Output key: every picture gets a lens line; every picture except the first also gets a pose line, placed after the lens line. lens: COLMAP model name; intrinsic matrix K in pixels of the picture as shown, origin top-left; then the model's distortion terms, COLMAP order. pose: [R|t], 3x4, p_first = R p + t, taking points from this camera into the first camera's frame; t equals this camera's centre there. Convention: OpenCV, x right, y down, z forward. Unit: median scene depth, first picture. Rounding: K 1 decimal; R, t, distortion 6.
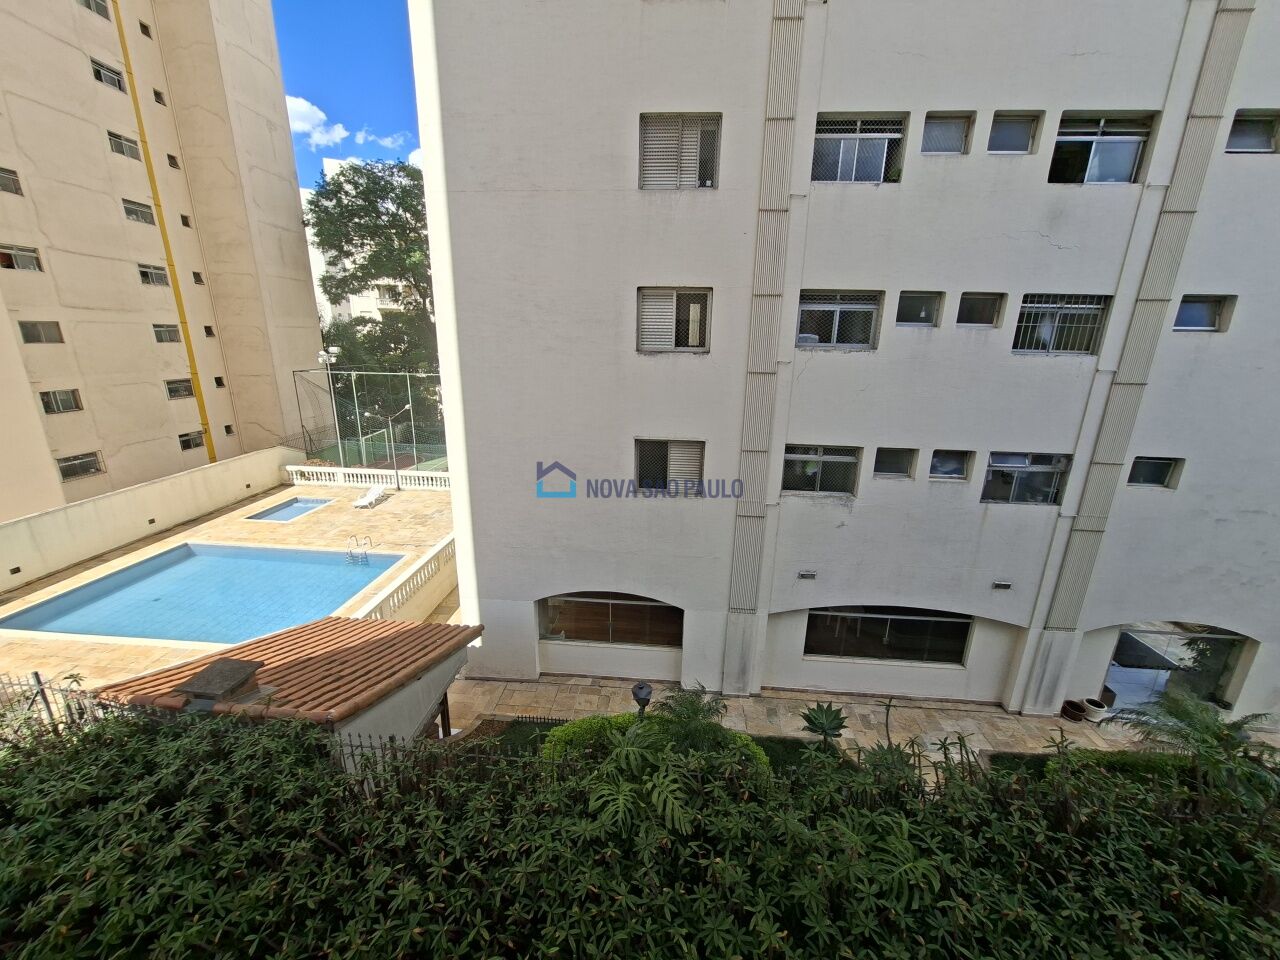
lens RADIAL K [[504.6, 0, 645.5], [0, 504.6, 481.1], [0, 0, 1]] dist [-0.003751, 0.000785]
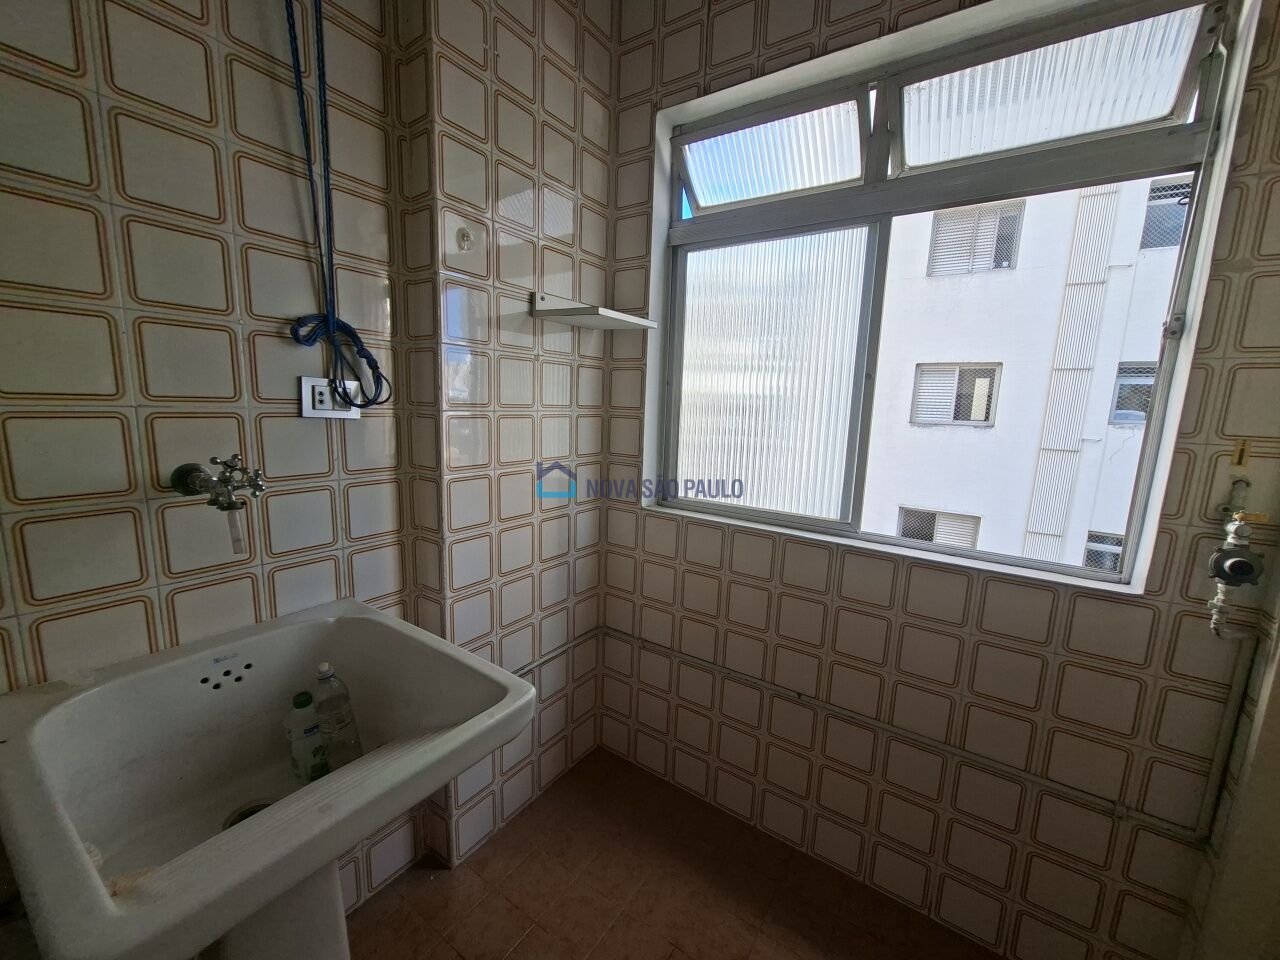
lens RADIAL K [[504.6, 0, 642.1], [0, 504.6, 481.4], [0, 0, 1]] dist [-0.003751, 0.000785]
pose [[0.879701, 0.083470, -0.468145, -0.007023], [-0.142425, 0.985529, -0.091914, 0.037841], [0.453698, 0.147532, 0.878859, -0.157307]]
